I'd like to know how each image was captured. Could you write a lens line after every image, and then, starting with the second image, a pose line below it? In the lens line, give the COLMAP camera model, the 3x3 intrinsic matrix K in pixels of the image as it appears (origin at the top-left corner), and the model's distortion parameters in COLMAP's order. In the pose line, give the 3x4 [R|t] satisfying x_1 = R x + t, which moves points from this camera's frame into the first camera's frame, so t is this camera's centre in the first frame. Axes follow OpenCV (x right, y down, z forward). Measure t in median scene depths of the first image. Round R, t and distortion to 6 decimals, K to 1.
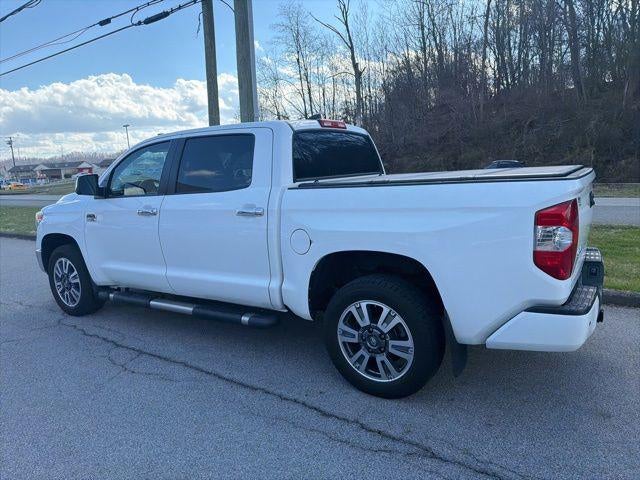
lens RADIAL K [[452.9, 0, 316.5], [0, 452.9, 238.7], [0, 0, 1]] dist [0.052716, -0.067244]
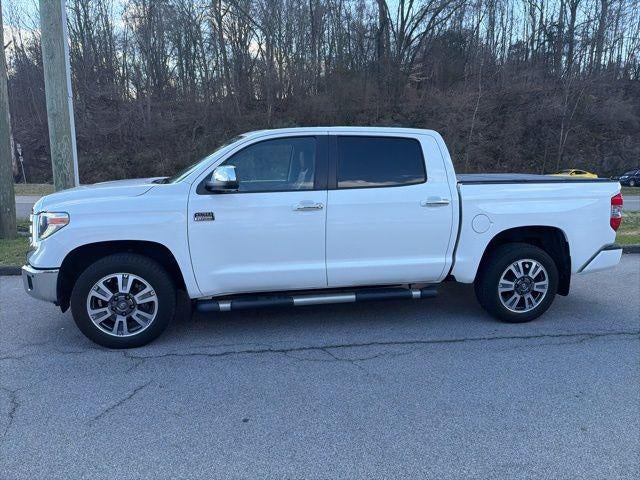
lens RADIAL K [[451.1, 0, 320.0], [0, 451.1, 240.0], [0, 0, 1]] dist [0.059898, -0.076871]
pose [[0.704095, -0.047233, 0.708533, -1.380159], [0.075738, 0.997089, -0.008795, 0.031138], [-0.706055, 0.059856, 0.705623, 0.380838]]
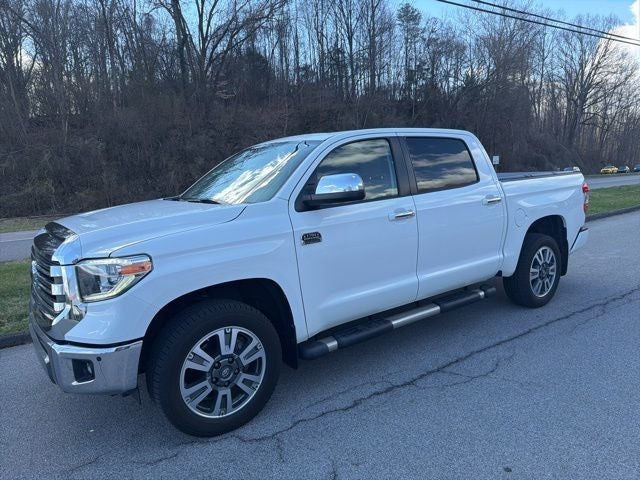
lens RADIAL K [[452.9, 0, 316.5], [0, 452.9, 238.7], [0, 0, 1]] dist [0.052716, -0.067244]
pose [[0.341285, -0.079385, 0.936602, -1.645511], [0.200405, 0.979662, 0.010009, -0.073187], [-0.918348, 0.184284, 0.350253, 1.112044]]
